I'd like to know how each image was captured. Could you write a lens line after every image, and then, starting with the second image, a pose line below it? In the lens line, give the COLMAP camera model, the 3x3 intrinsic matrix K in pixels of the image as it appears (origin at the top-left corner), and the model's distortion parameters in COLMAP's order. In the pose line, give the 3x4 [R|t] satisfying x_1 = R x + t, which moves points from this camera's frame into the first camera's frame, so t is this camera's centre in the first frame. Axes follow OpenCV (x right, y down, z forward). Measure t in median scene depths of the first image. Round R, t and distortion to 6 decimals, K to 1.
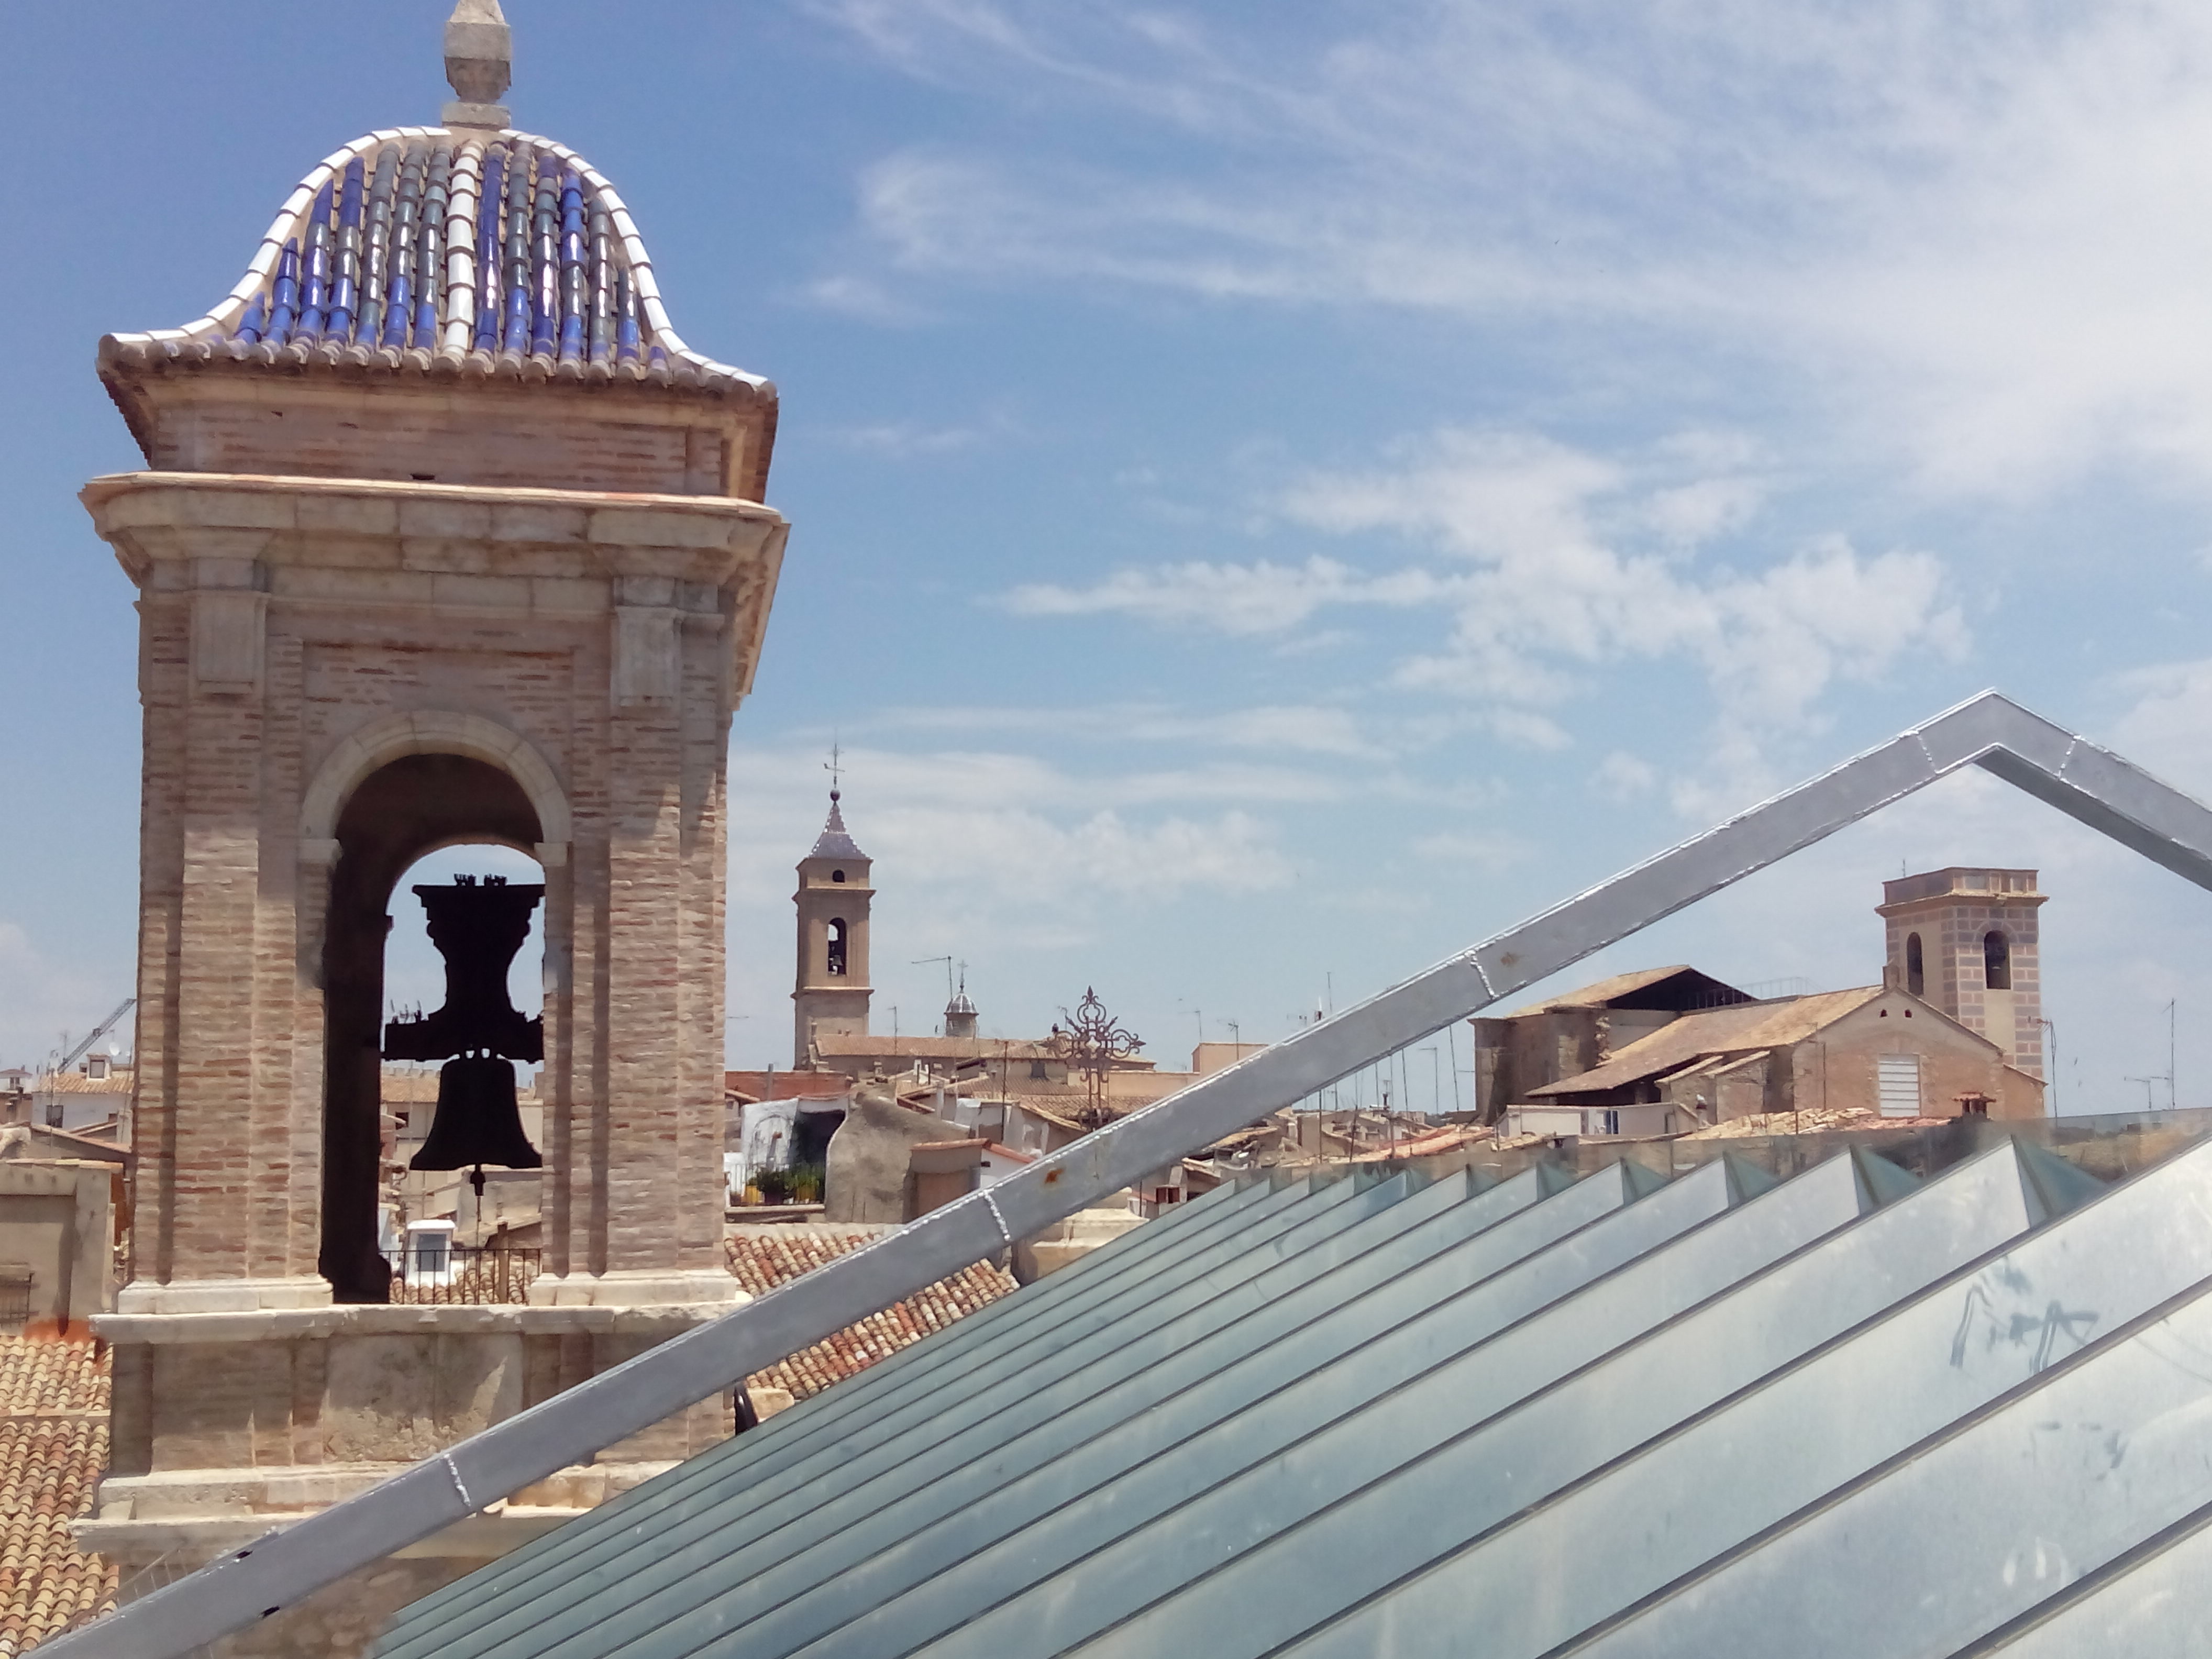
lens RADIAL K [[2676.4, 0, 1106.0], [0, 2676.4, 829.5], [0, 0, 1]] dist [0.082660, -0.285132]
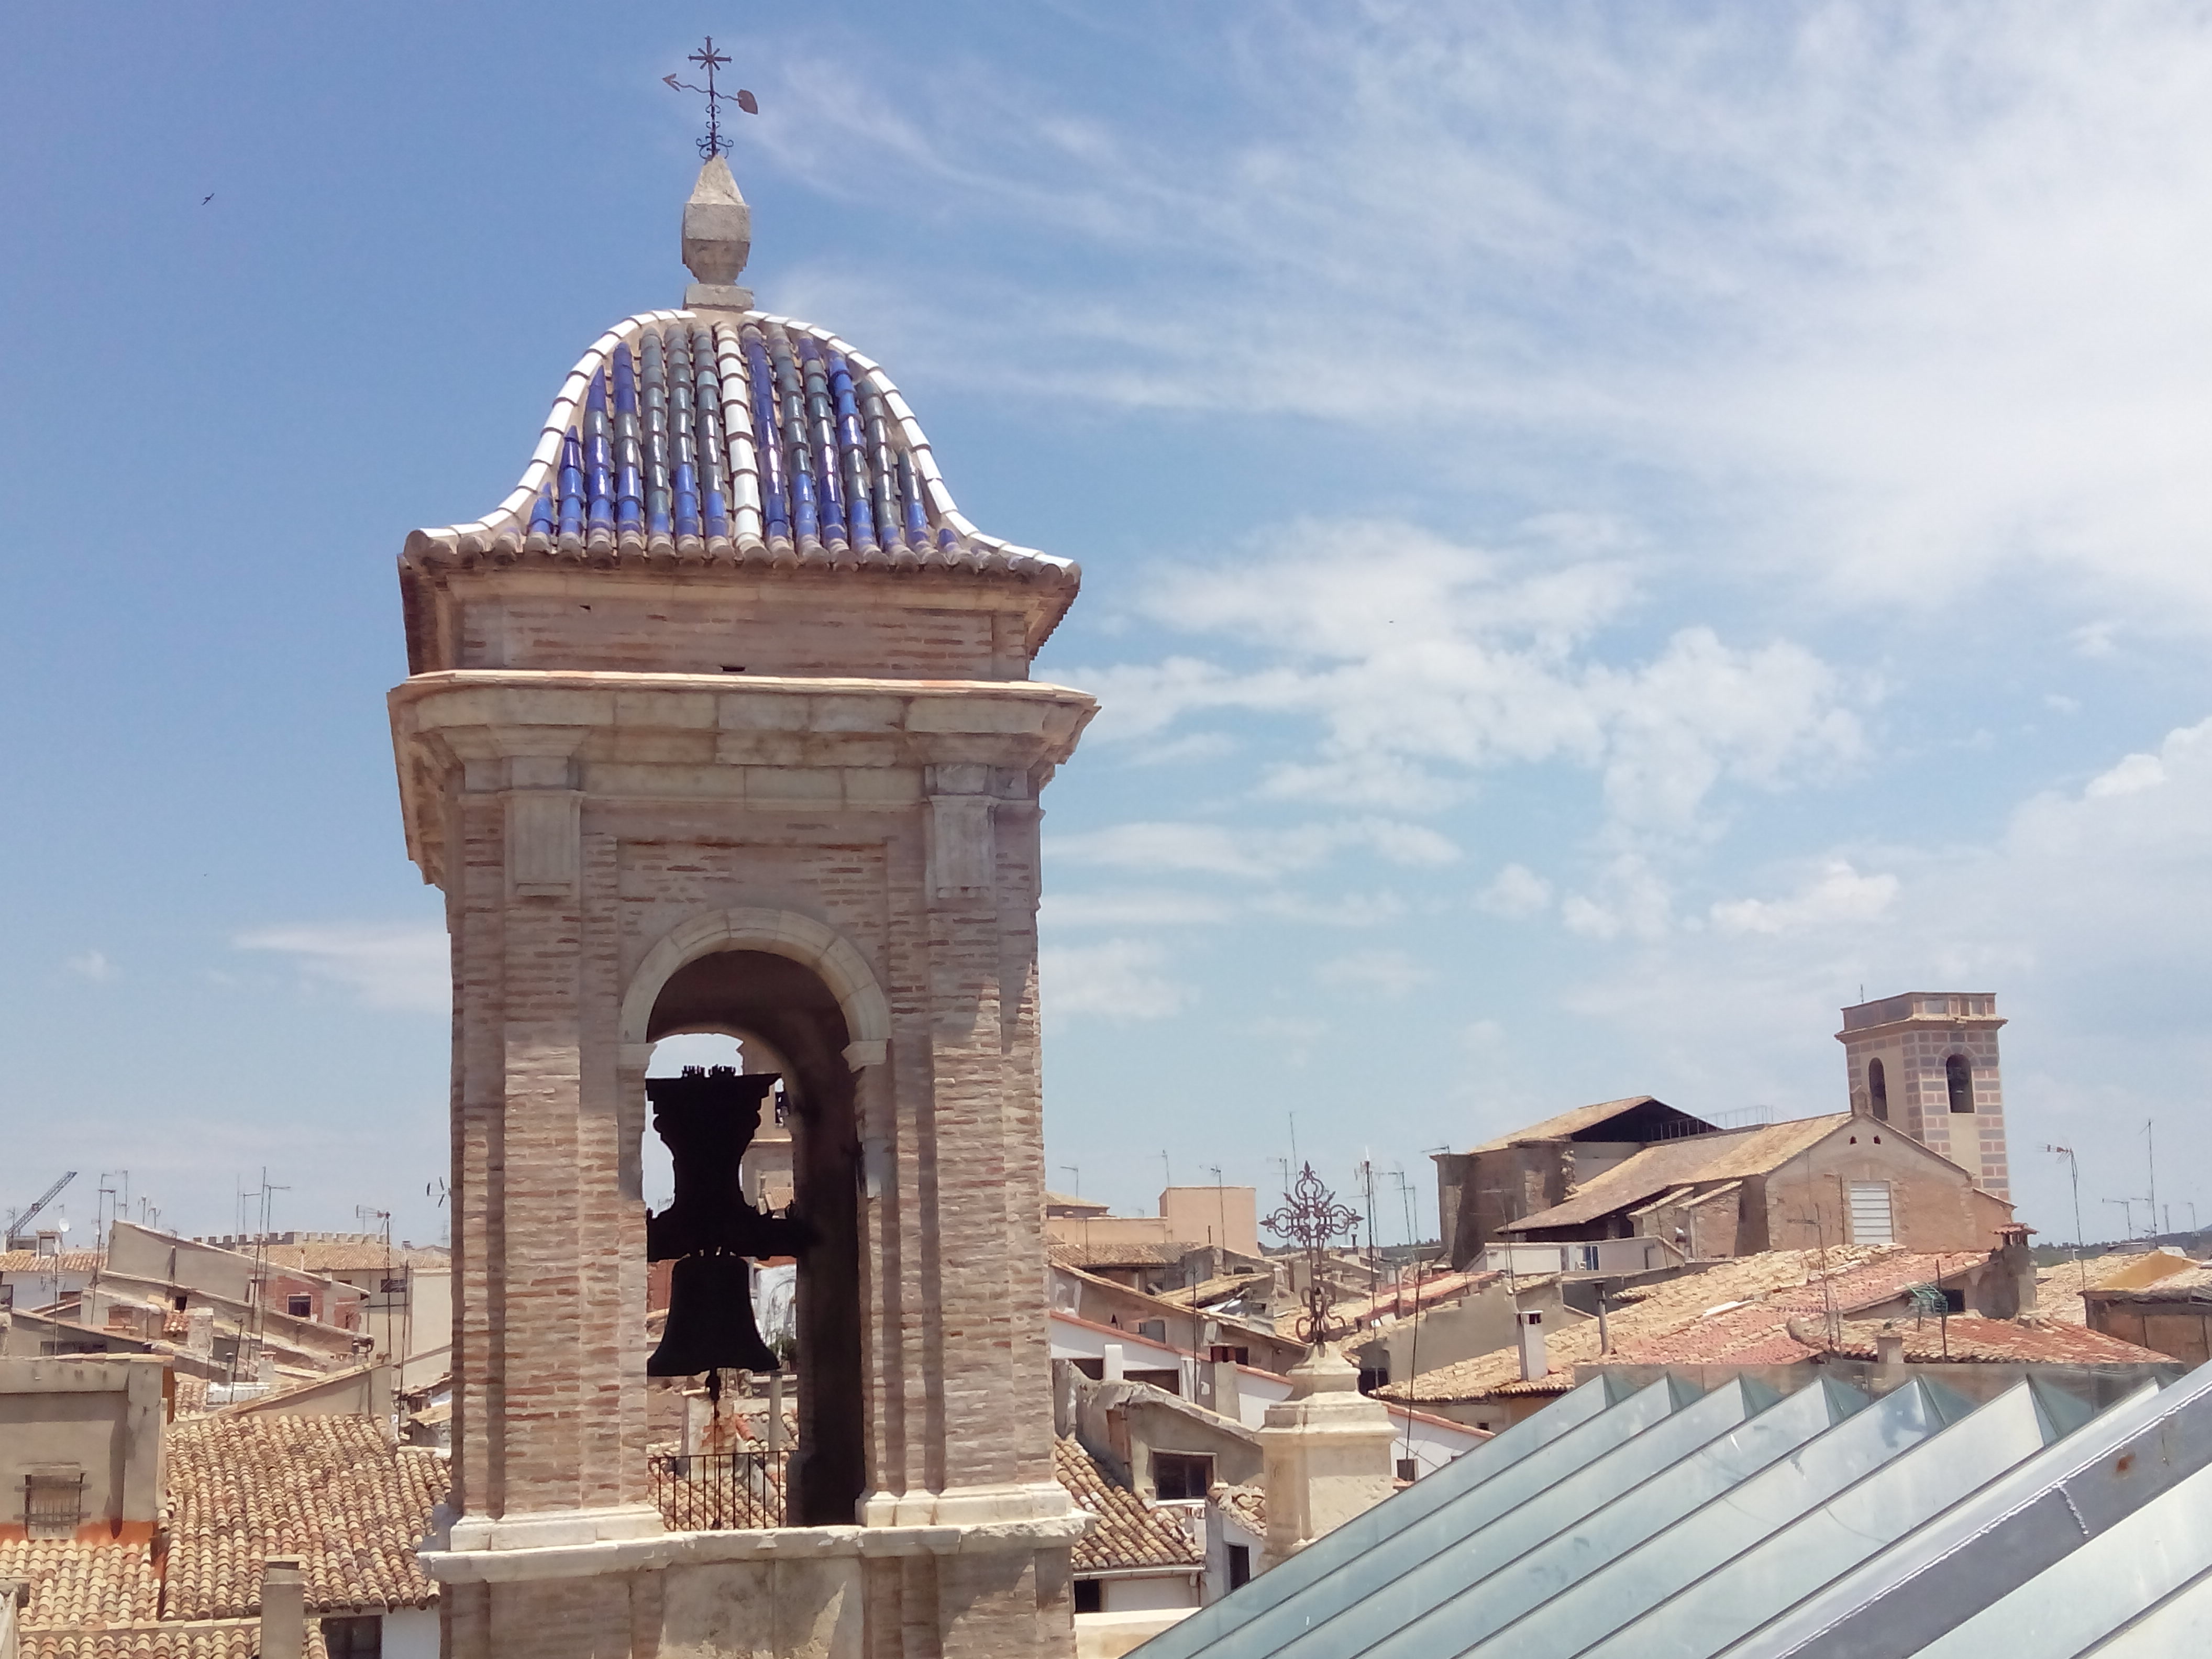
lens RADIAL K [[2676.4, 0, 1106.0], [0, 2676.4, 829.5], [0, 0, 1]] dist [0.082660, -0.285132]
pose [[0.999068, -0.022176, 0.037028, -0.155926], [0.024045, 0.998418, -0.050820, -0.019971], [-0.035843, 0.051663, 0.998021, 0.026491]]
